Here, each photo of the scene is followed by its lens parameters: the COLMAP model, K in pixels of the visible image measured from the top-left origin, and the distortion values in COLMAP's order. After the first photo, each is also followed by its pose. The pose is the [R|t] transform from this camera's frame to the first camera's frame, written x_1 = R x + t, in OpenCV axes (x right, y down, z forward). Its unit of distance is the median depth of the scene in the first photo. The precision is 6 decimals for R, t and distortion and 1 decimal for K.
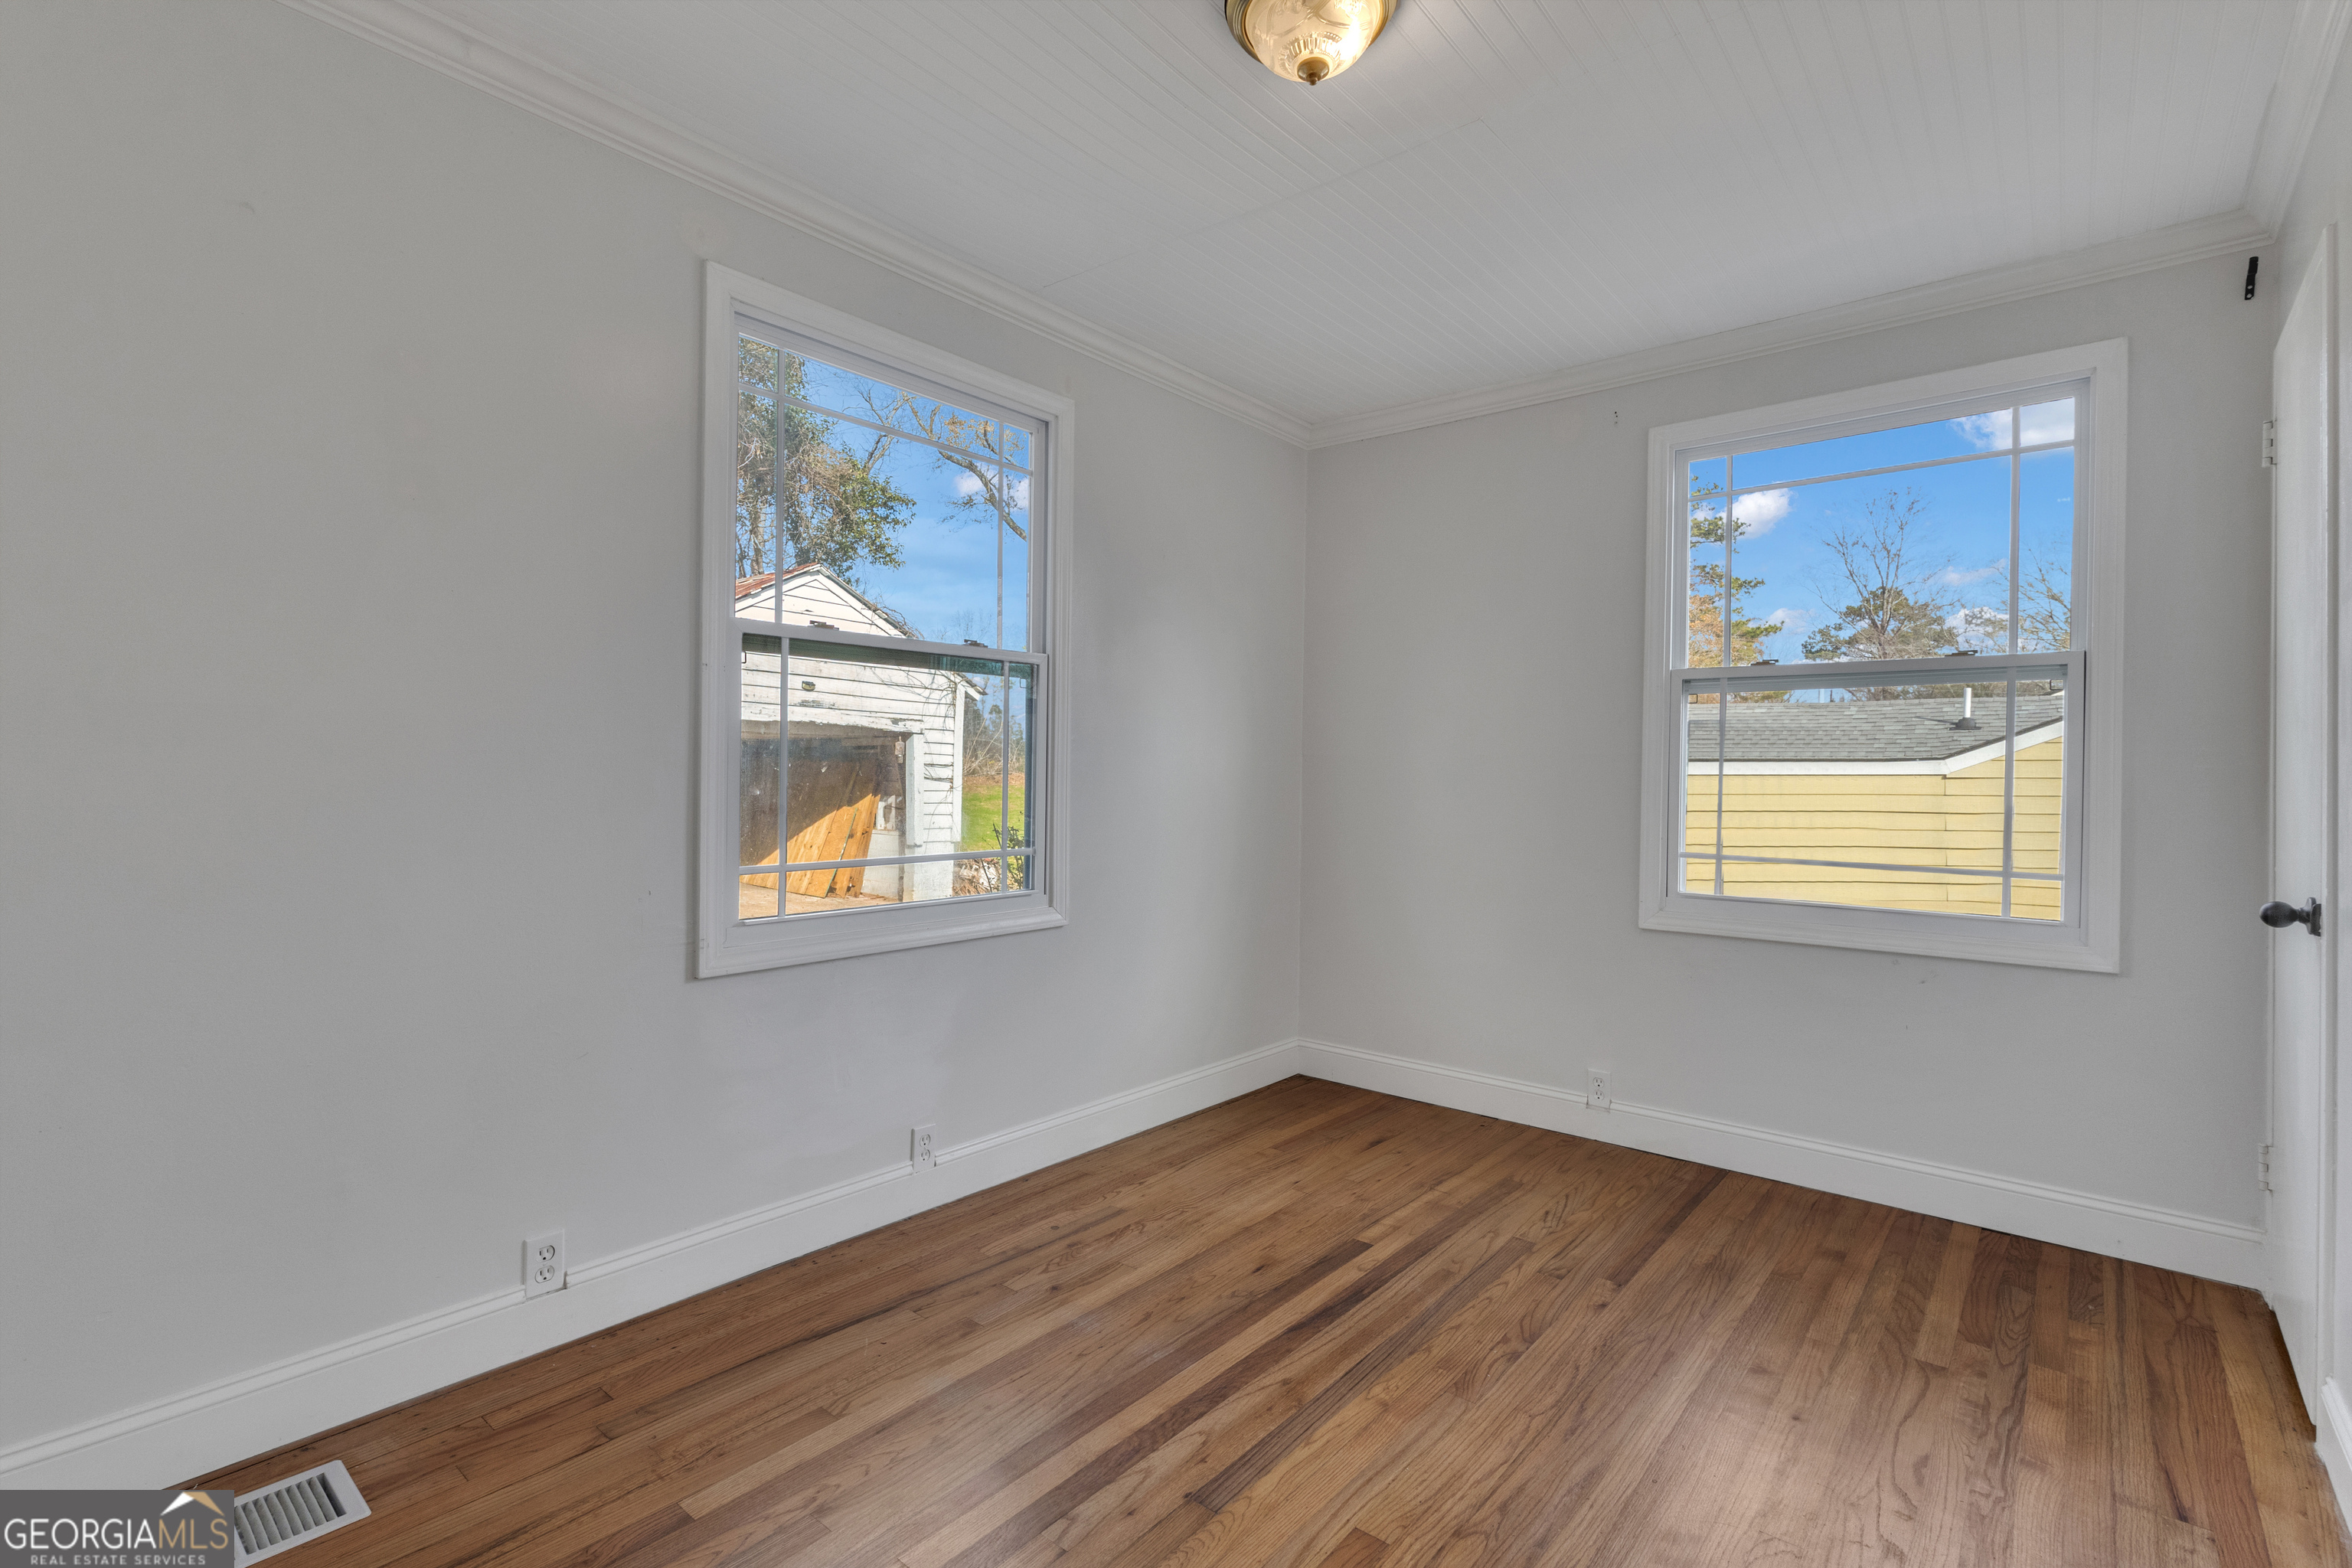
lens RADIAL K [[1081.0, 0, 1171.2], [0, 1081.0, 770.1], [0, 0, 1]] dist [0.003136, 0.000734]
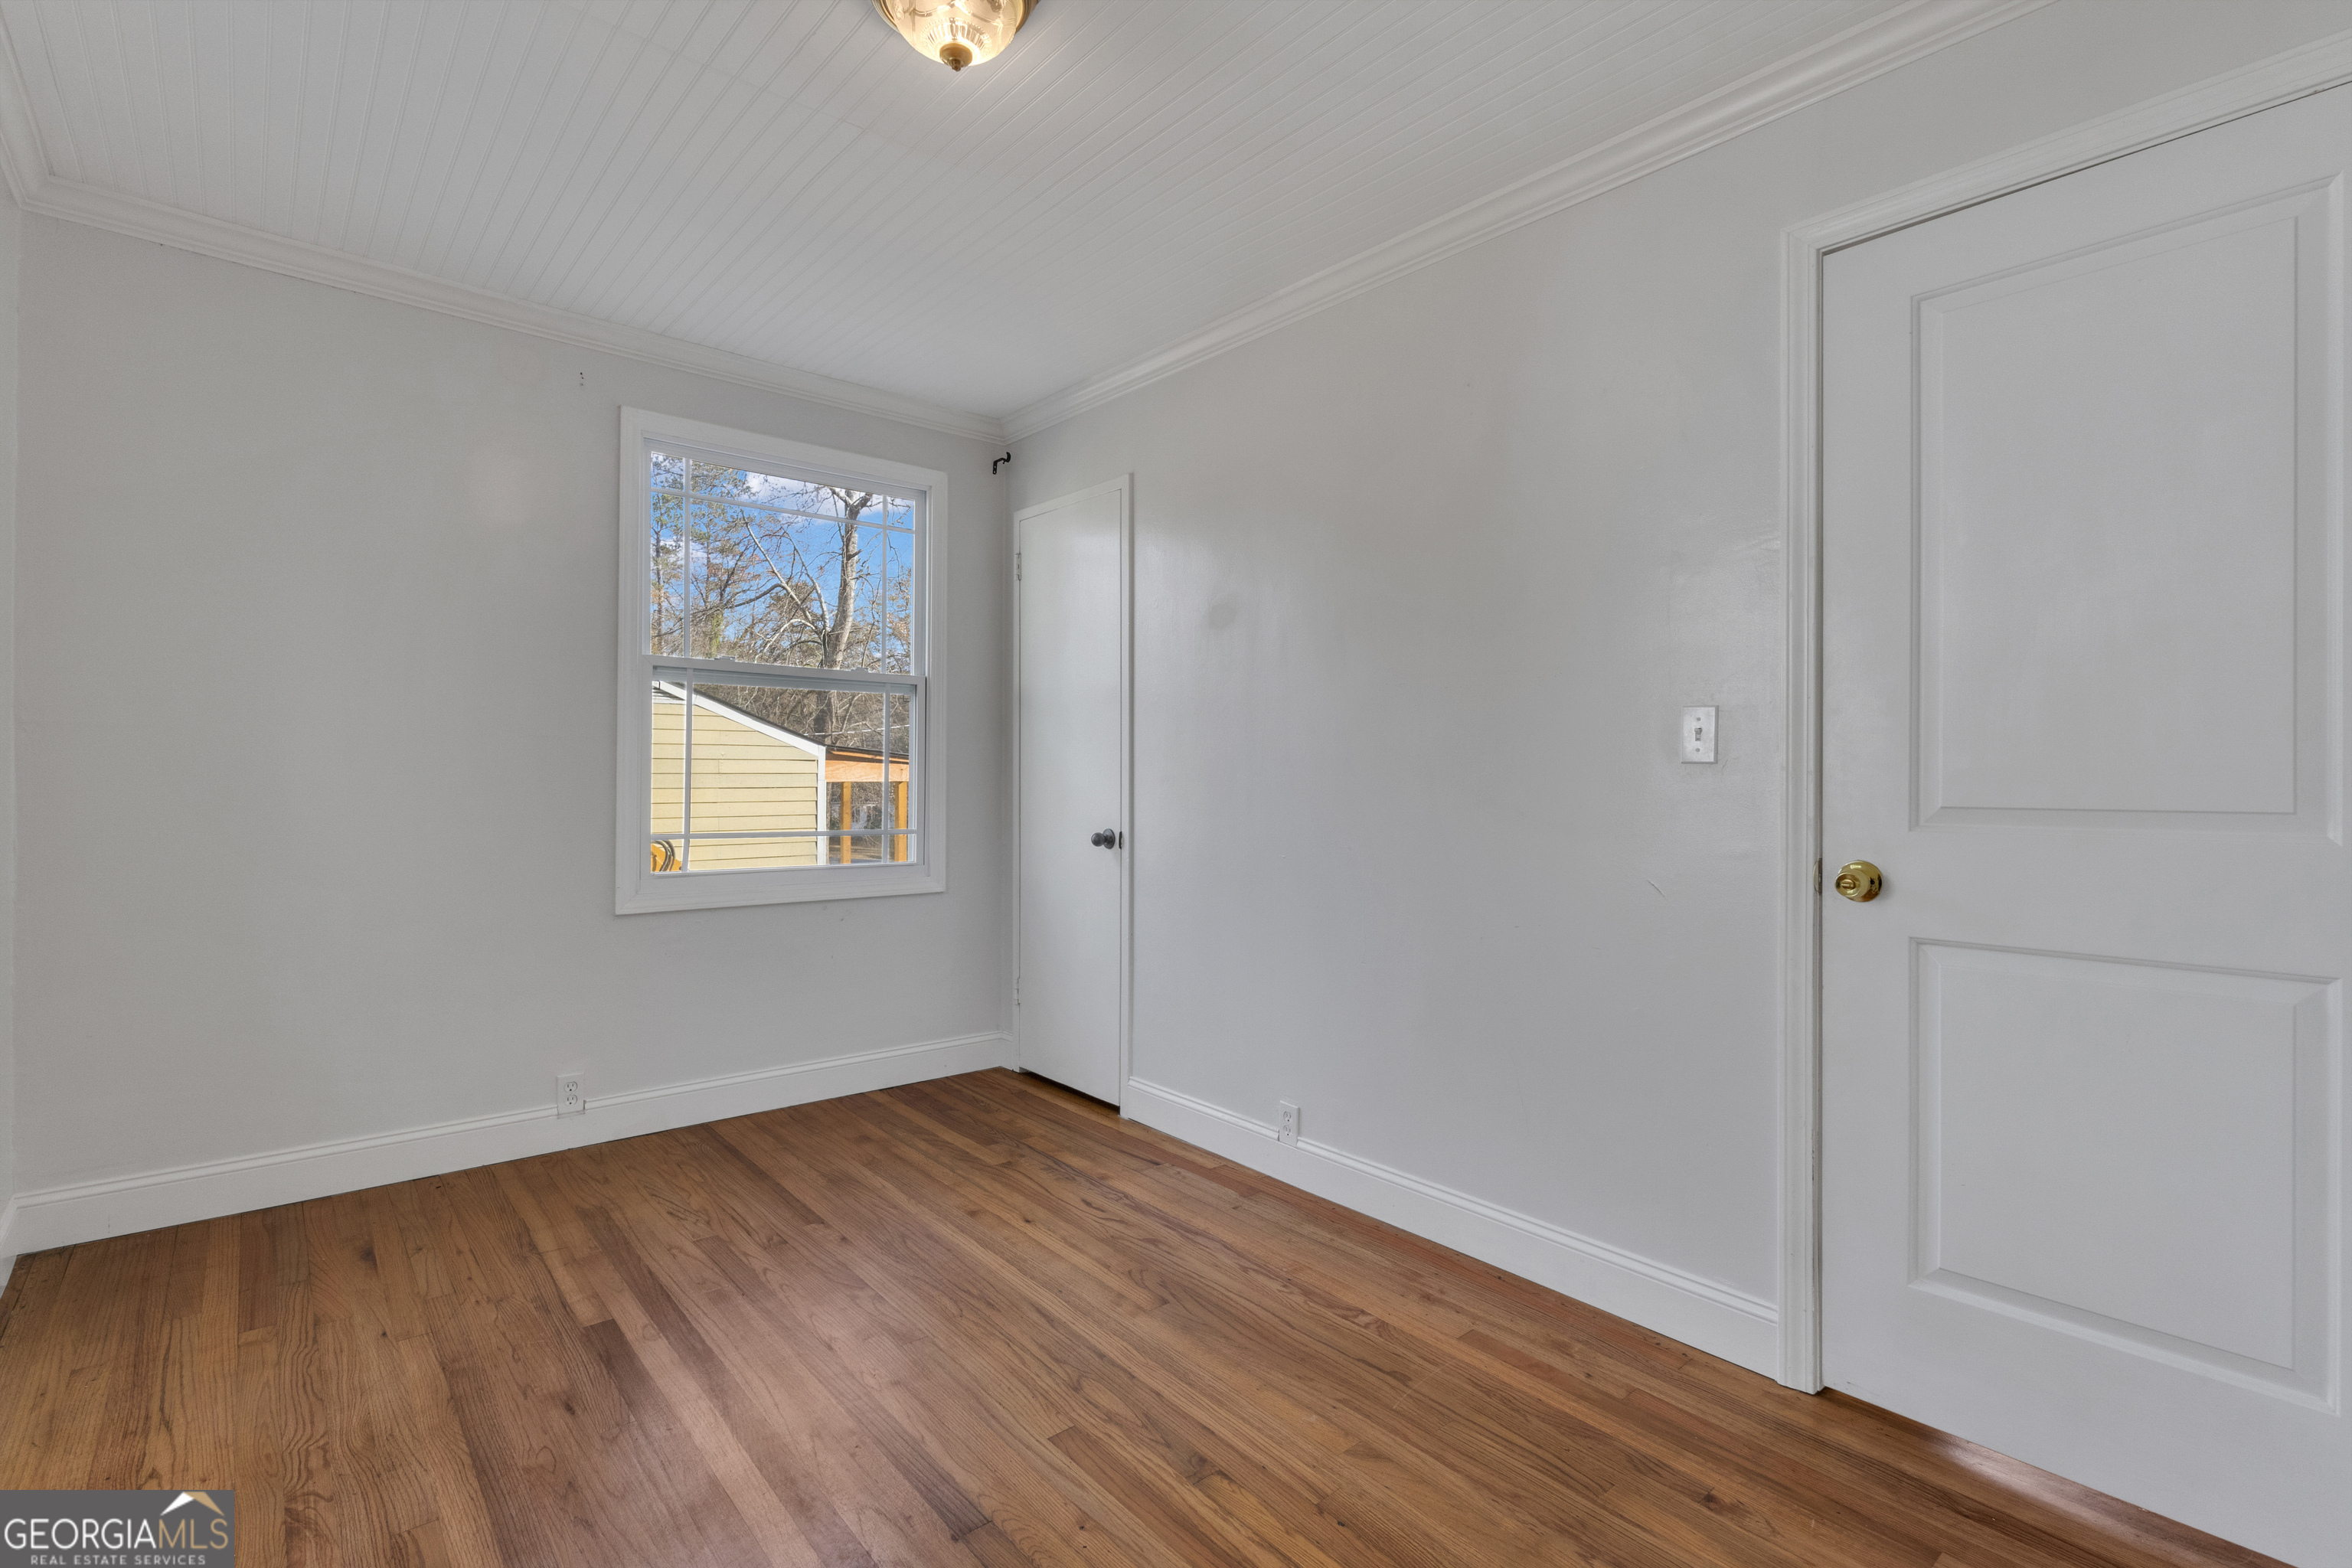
lens RADIAL K [[1081.0, 0, 1161.8], [0, 1081.0, 776.4], [0, 0, 1]] dist [0.003136, 0.000734]
pose [[0.172892, -0.015276, 0.984822, -0.560176], [-0.013809, 0.999744, 0.017932, -0.005254], [-0.984844, -0.016700, 0.172637, 0.435026]]
